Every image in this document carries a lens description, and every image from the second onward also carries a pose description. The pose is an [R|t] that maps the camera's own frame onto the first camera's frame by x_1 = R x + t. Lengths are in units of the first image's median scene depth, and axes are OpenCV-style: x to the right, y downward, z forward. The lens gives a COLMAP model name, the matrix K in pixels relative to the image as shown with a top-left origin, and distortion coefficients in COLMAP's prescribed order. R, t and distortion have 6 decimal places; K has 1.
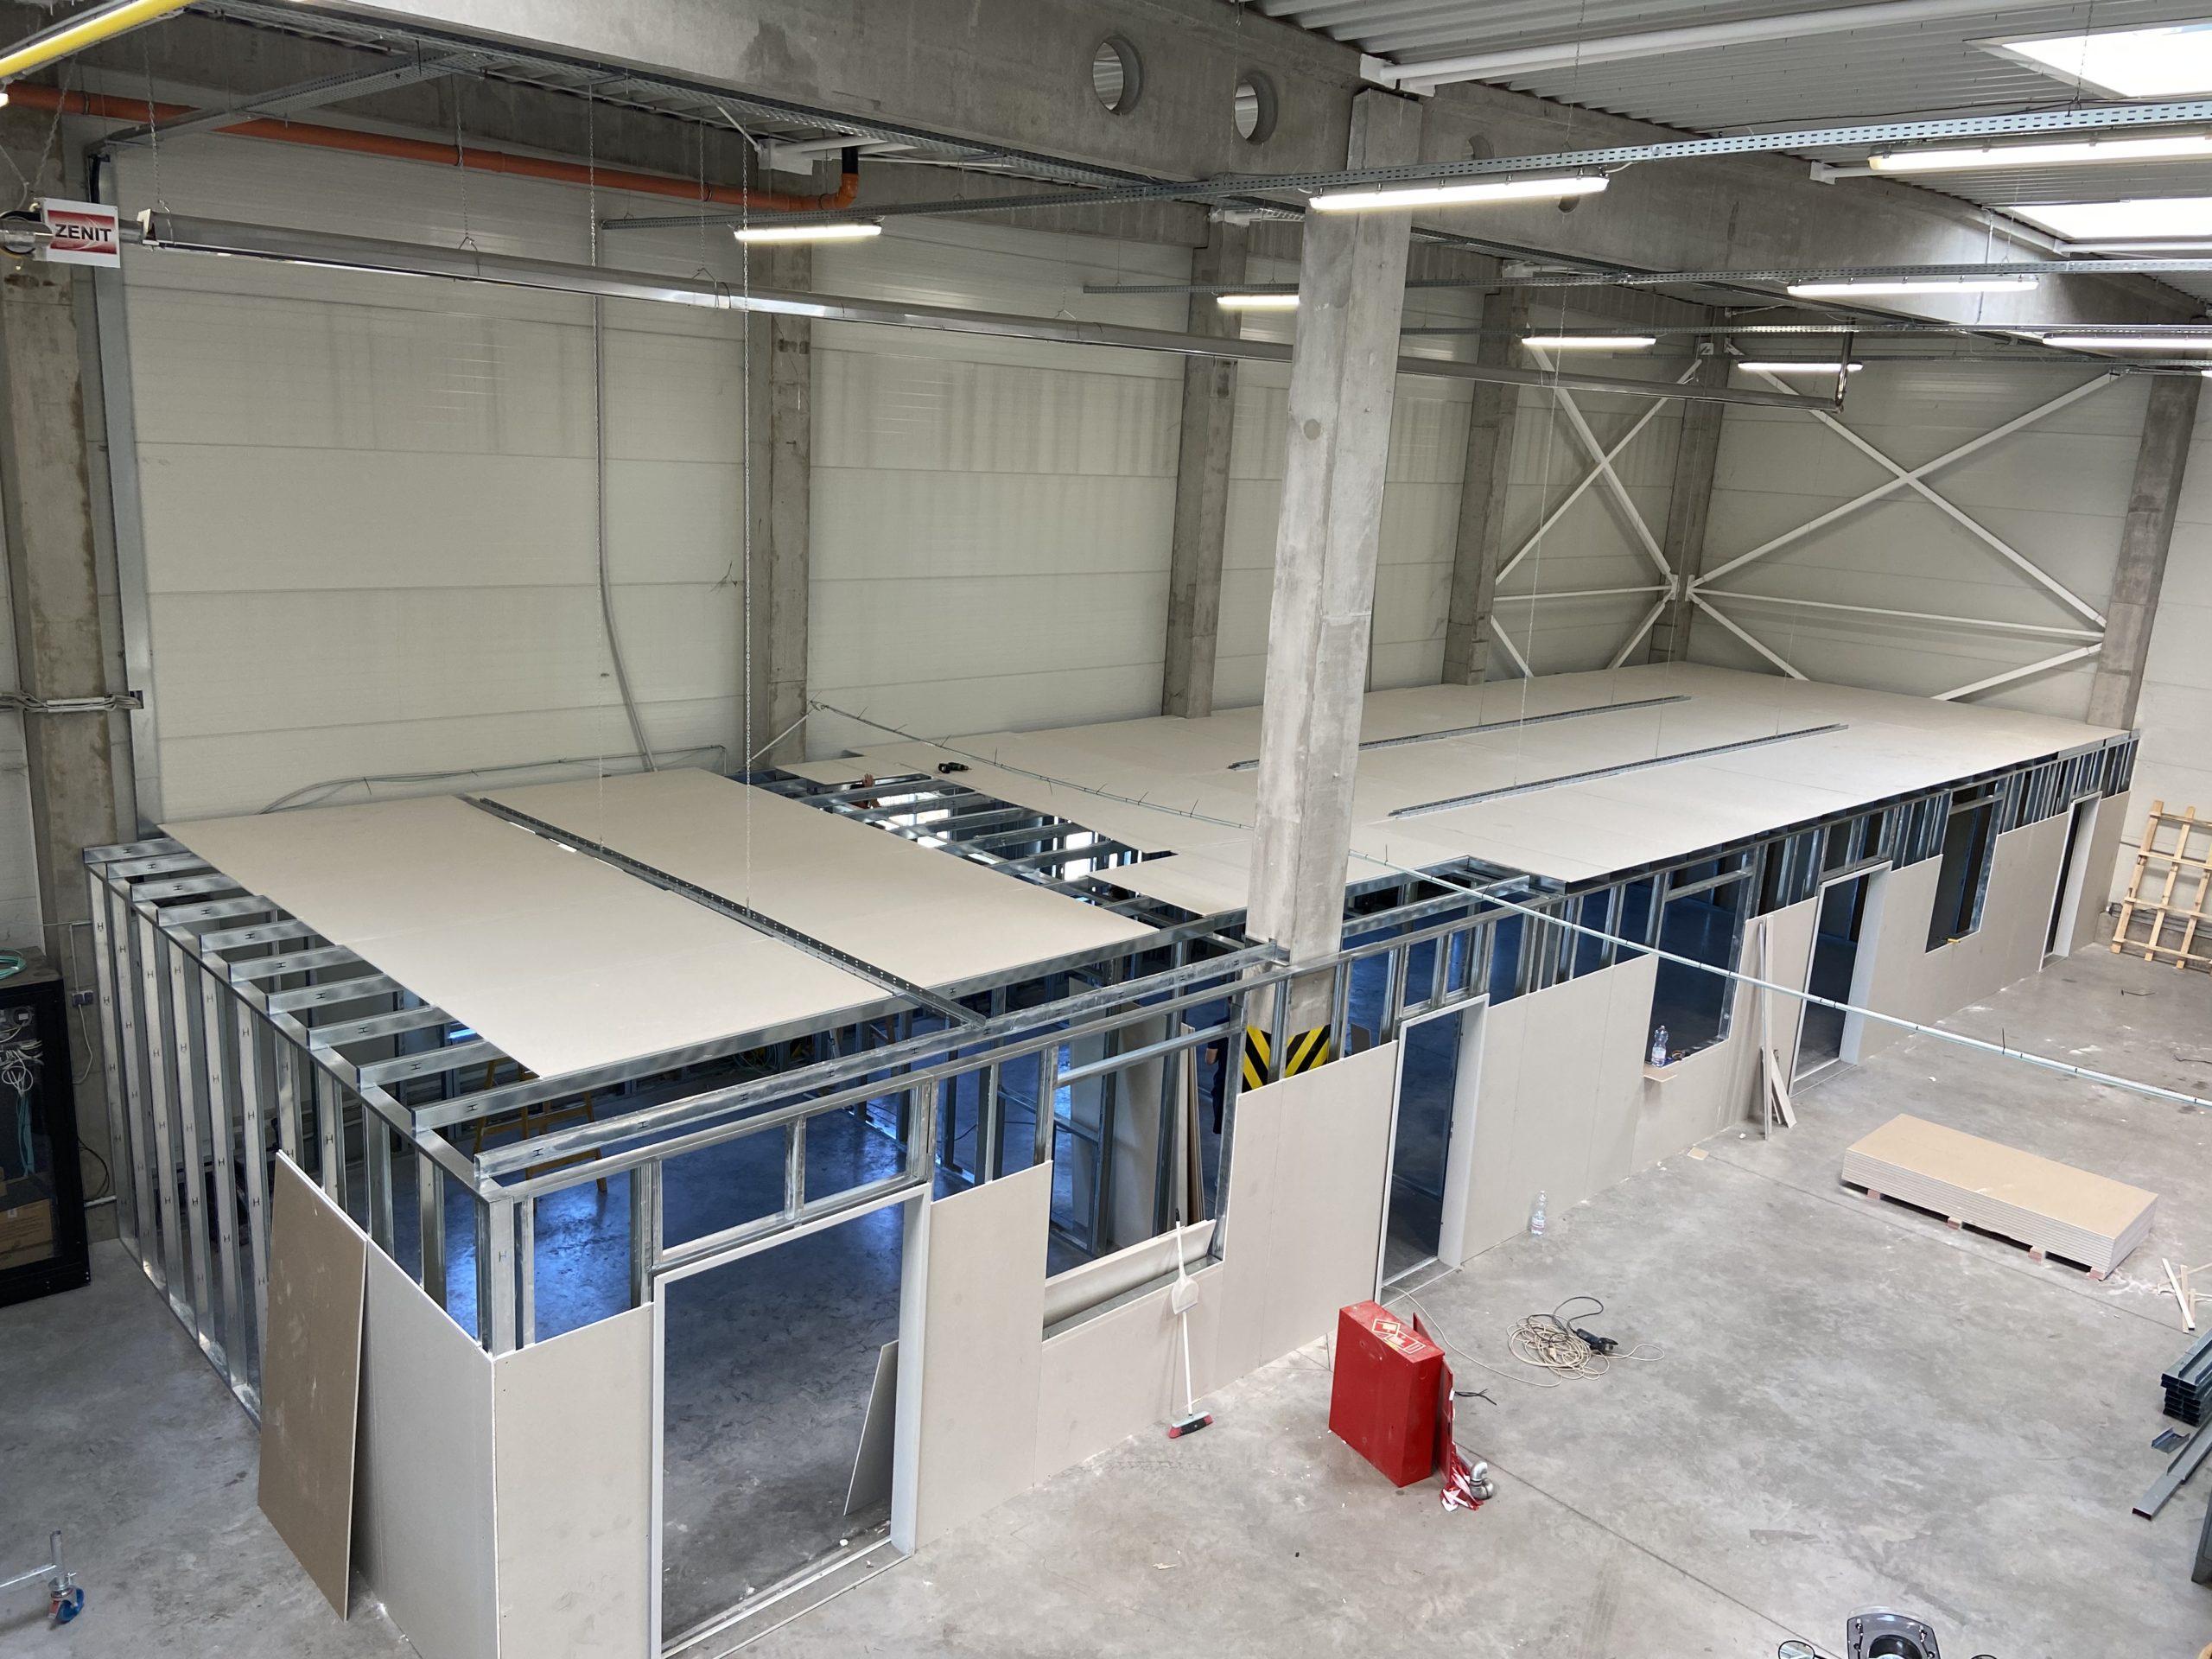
lens RADIAL K [[1684.0, 0, 1106.0], [0, 1684.0, 829.5], [0, 0, 1]] dist [0.128079, -0.151212]
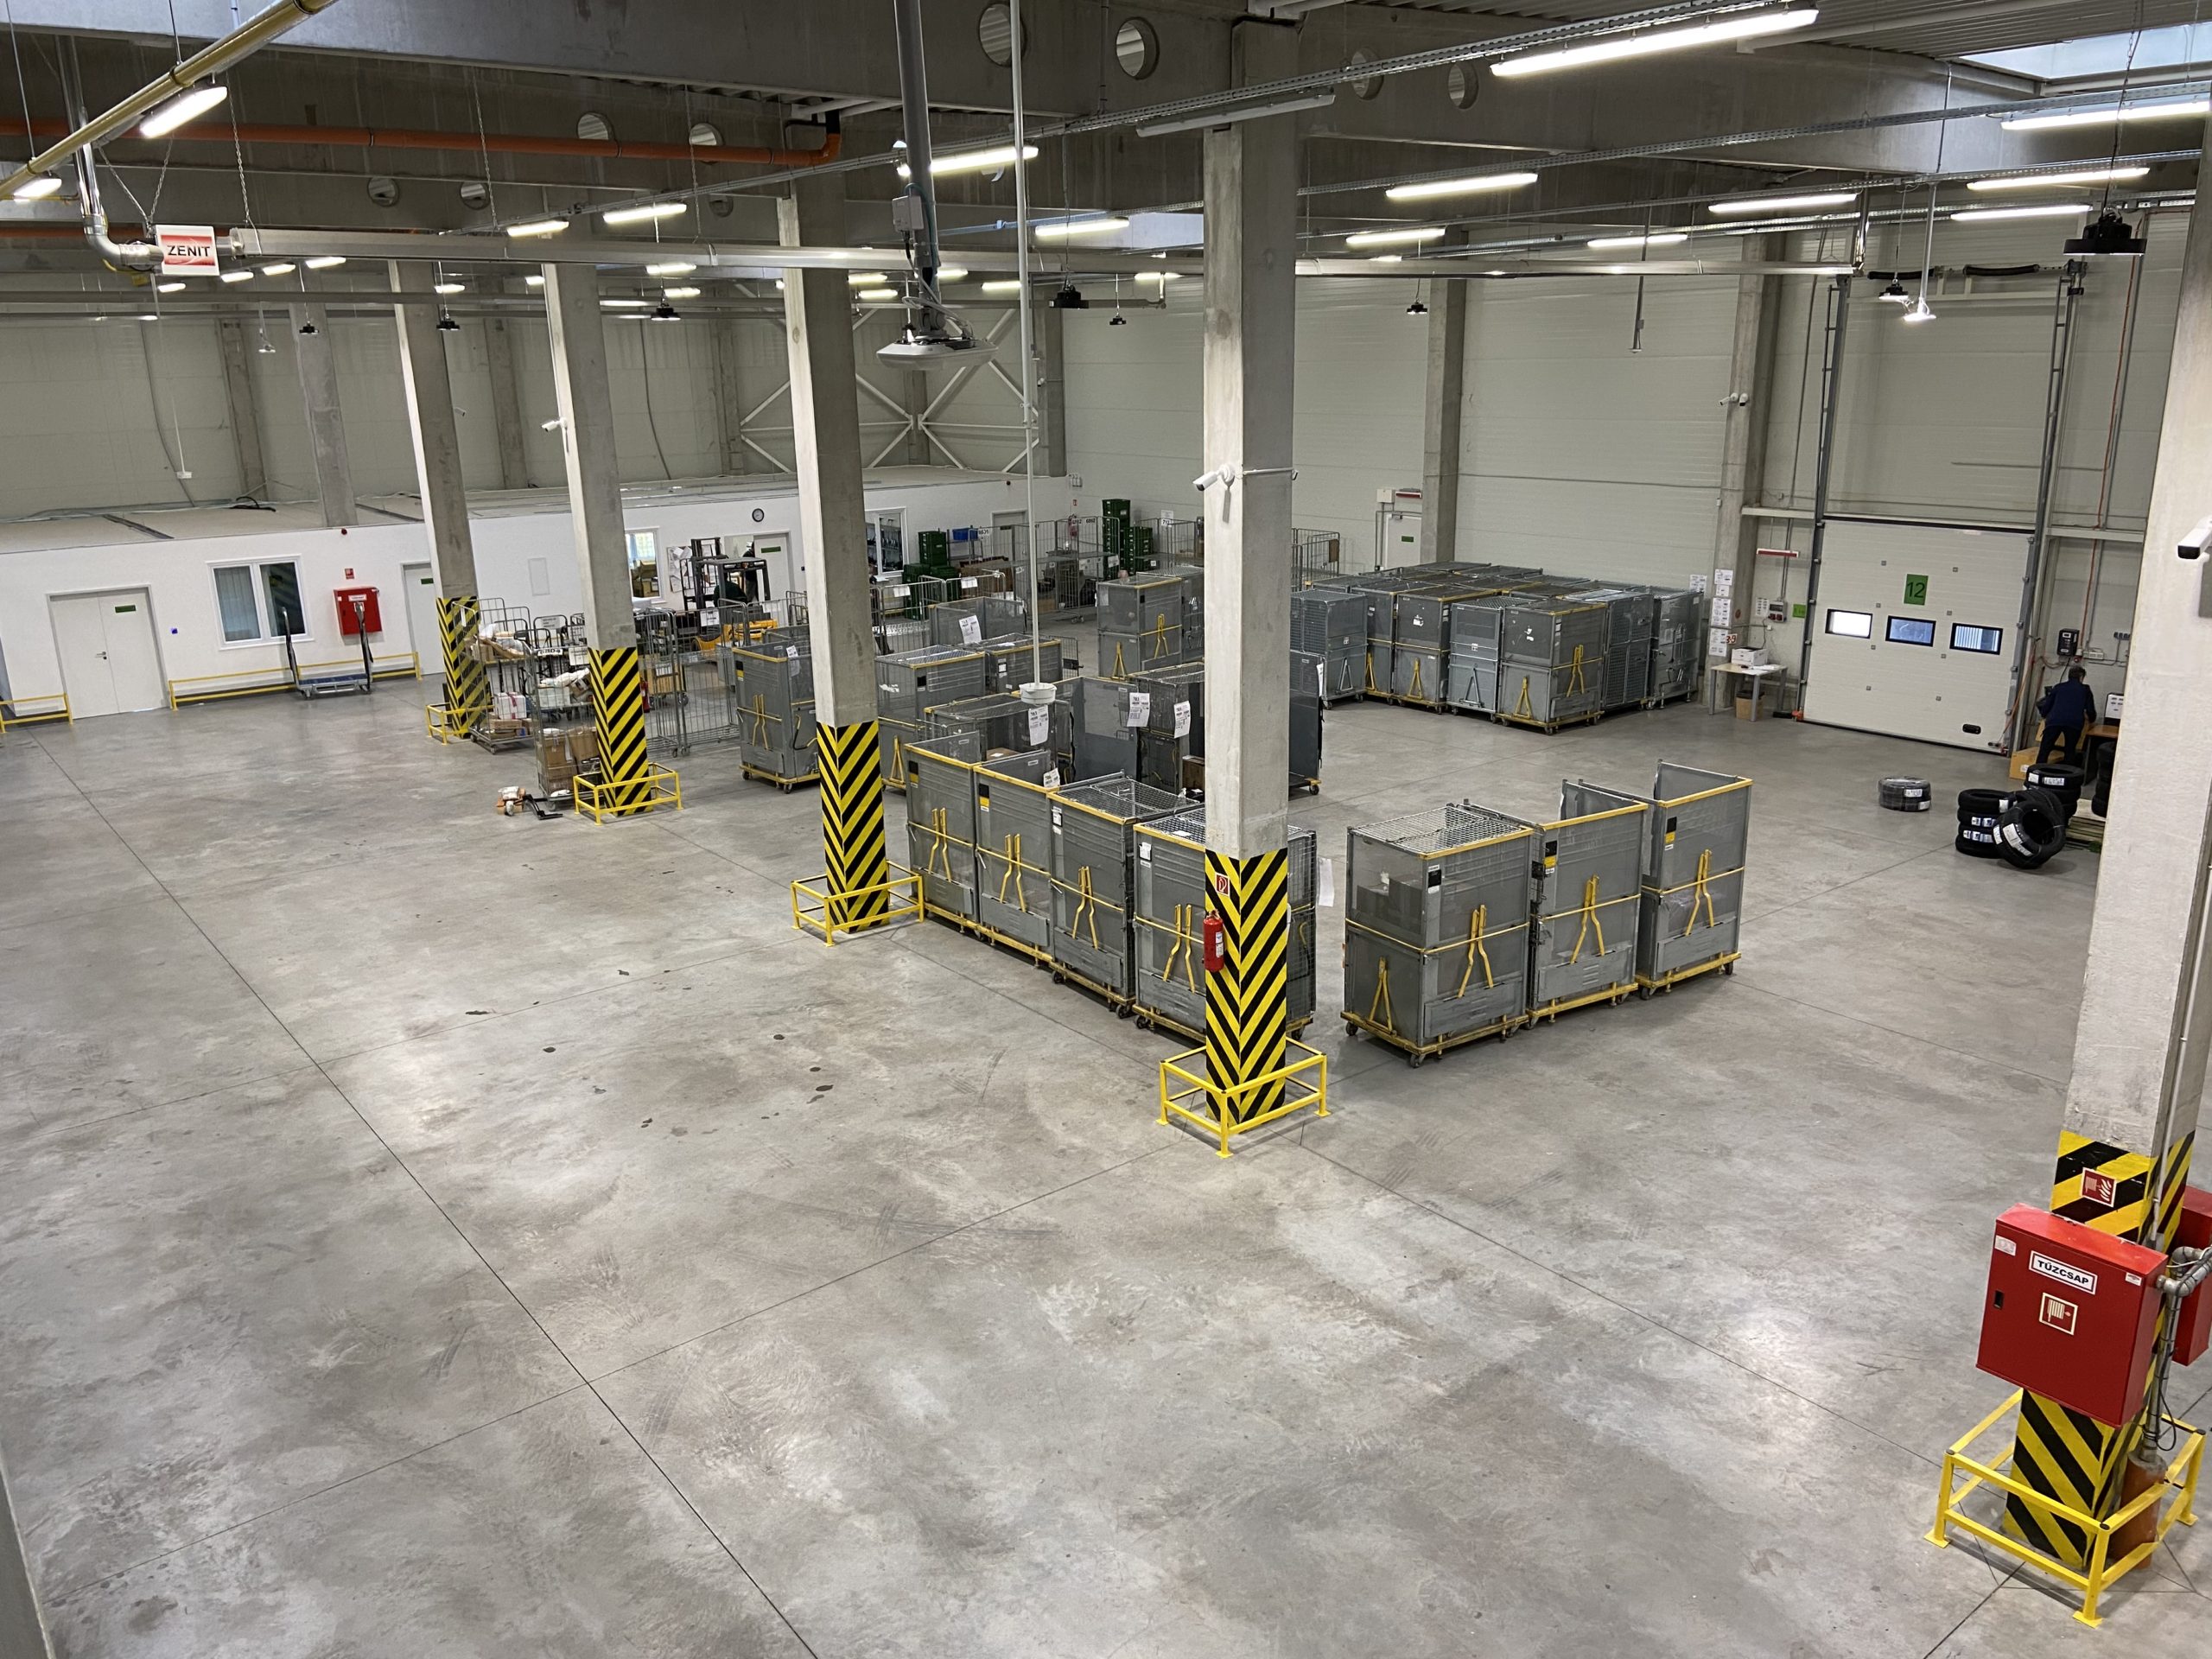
lens RADIAL K [[1678.3, 0, 1132.8], [0, 1678.3, 838.0], [0, 0, 1]] dist [0.002685, -0.000295]
pose [[0.994500, -0.051062, -0.091447, 1.406848], [0.056218, 0.996918, 0.054715, 0.423852], [0.088371, -0.059555, 0.994306, -1.435518]]
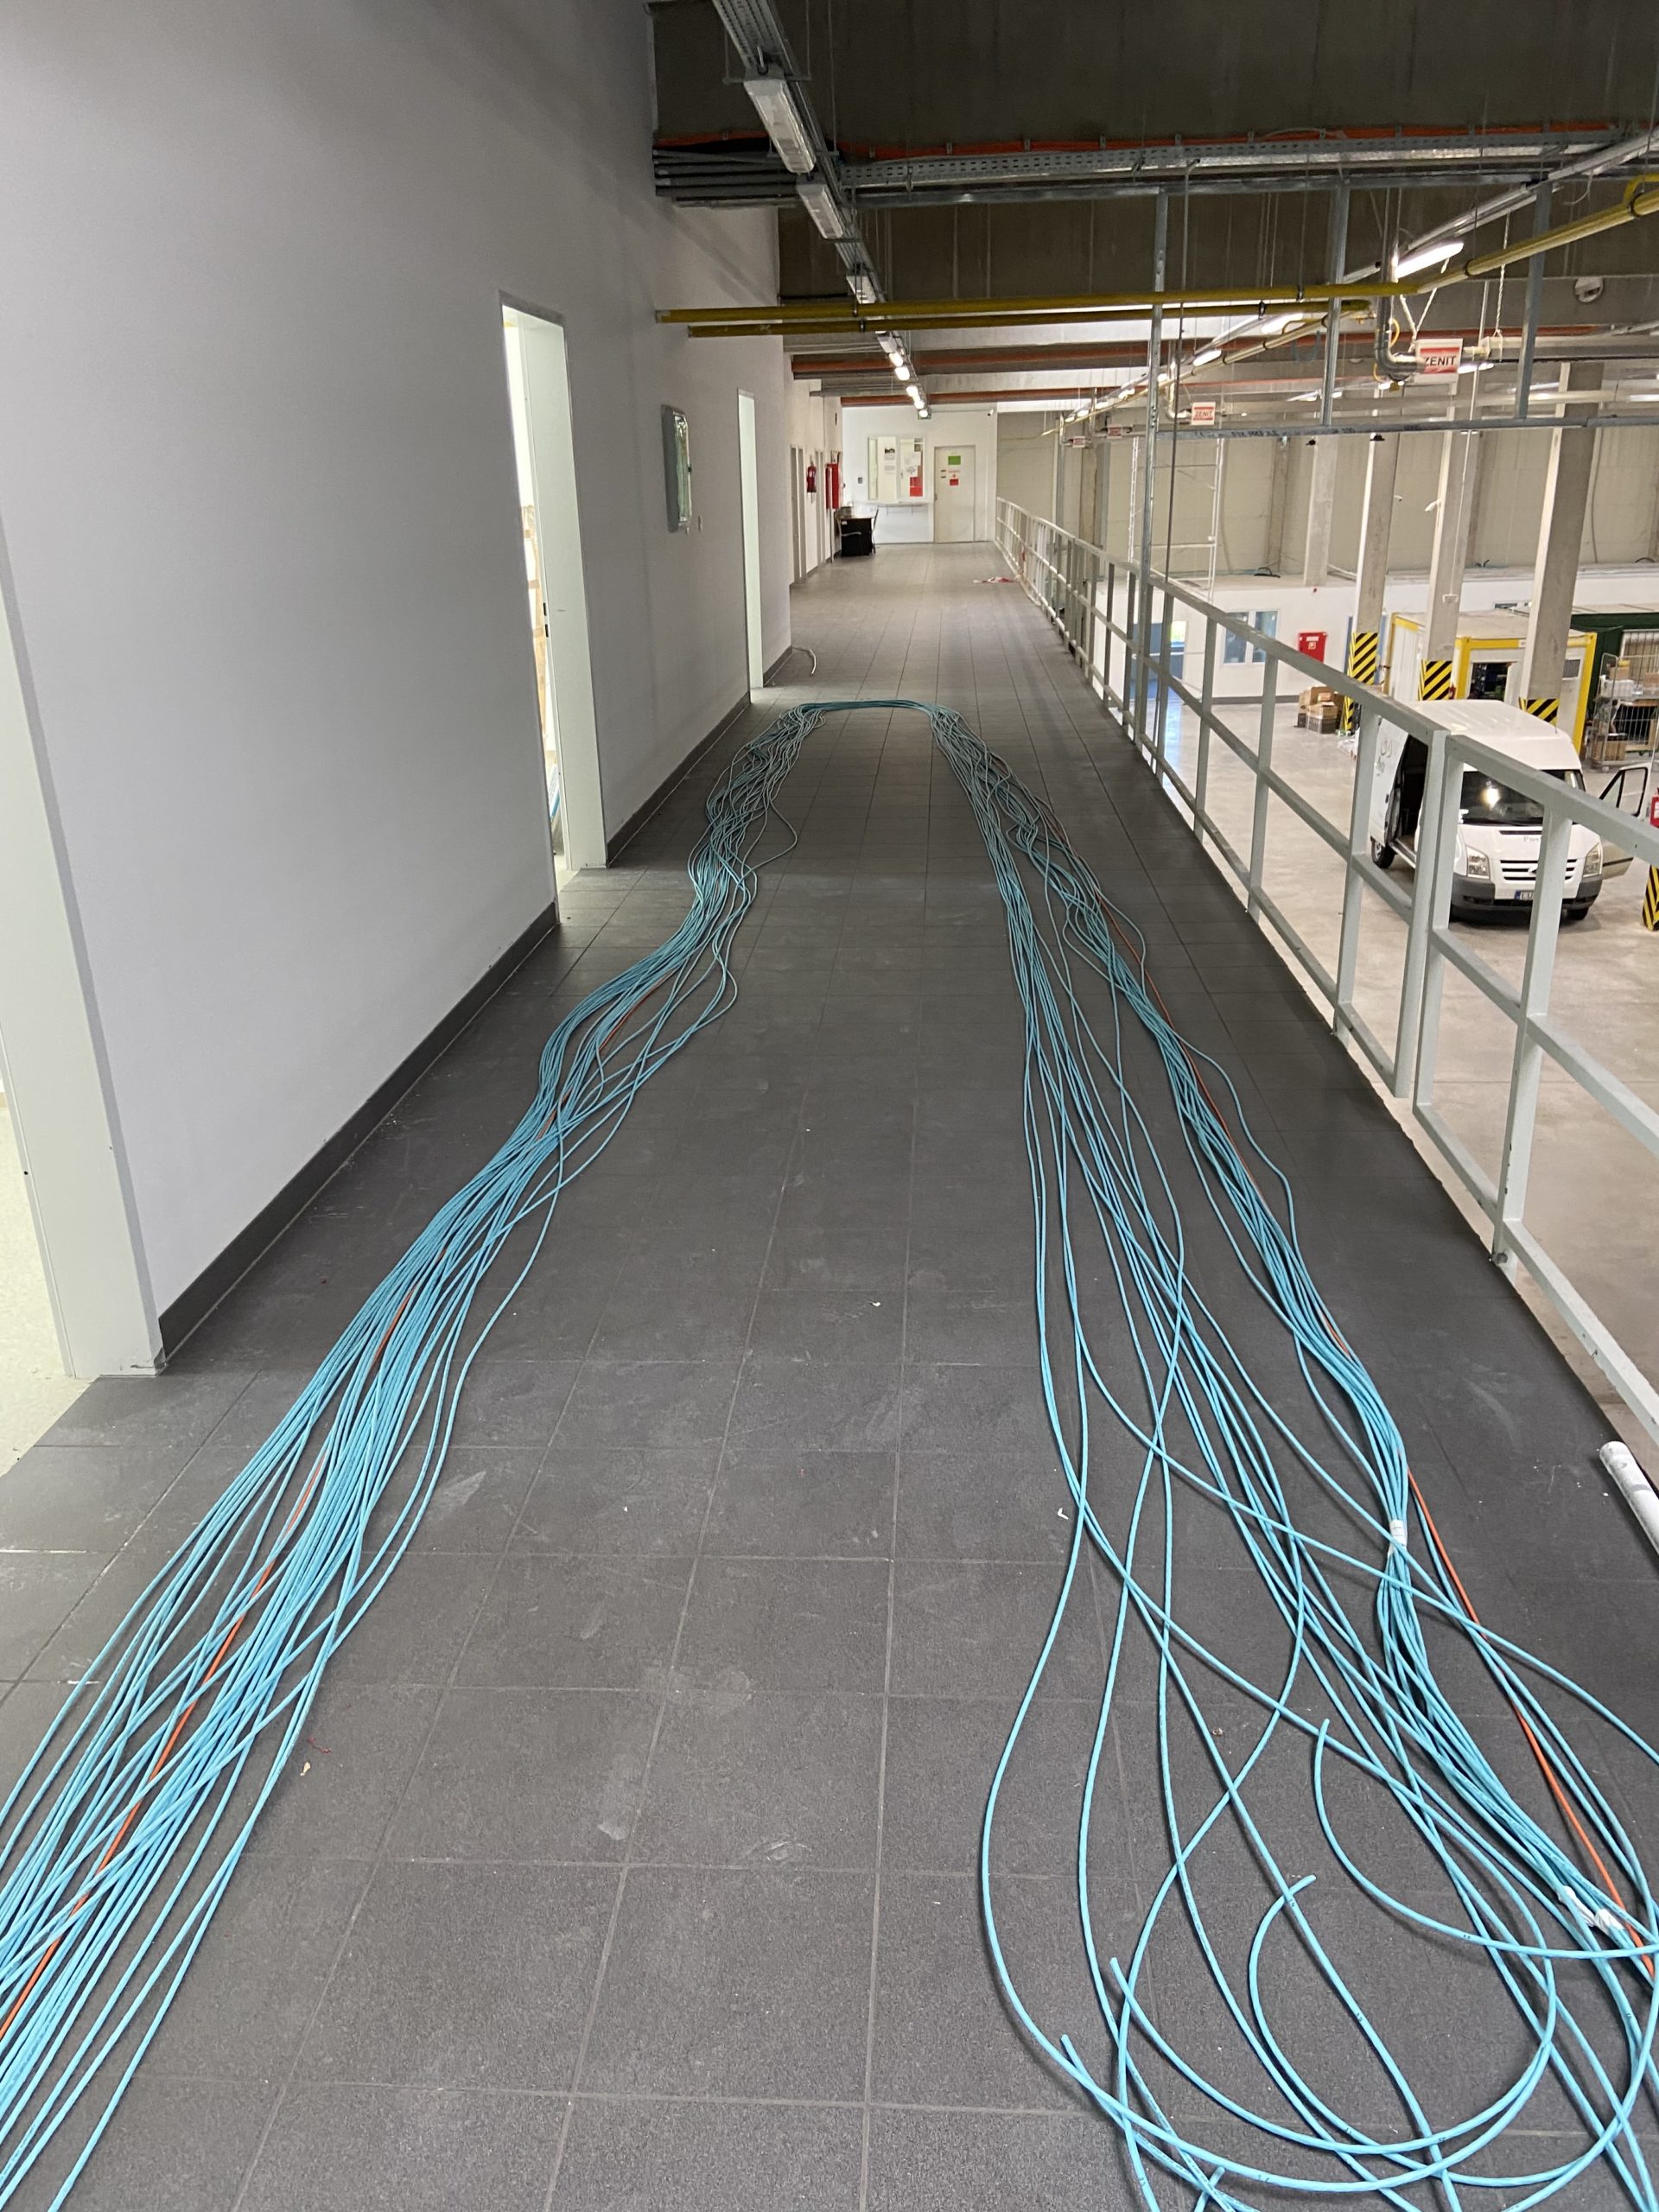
lens RADIAL K [[1678.9, 0, 829.5], [0, 1678.9, 1106.0], [0, 0, 1]] dist [0.122854, -0.139497]
pose [[0.683897, 0.187282, -0.705132, 2.391190], [-0.106671, 0.981773, 0.157299, 0.763127], [0.721739, -0.032359, 0.691409, -2.661672]]
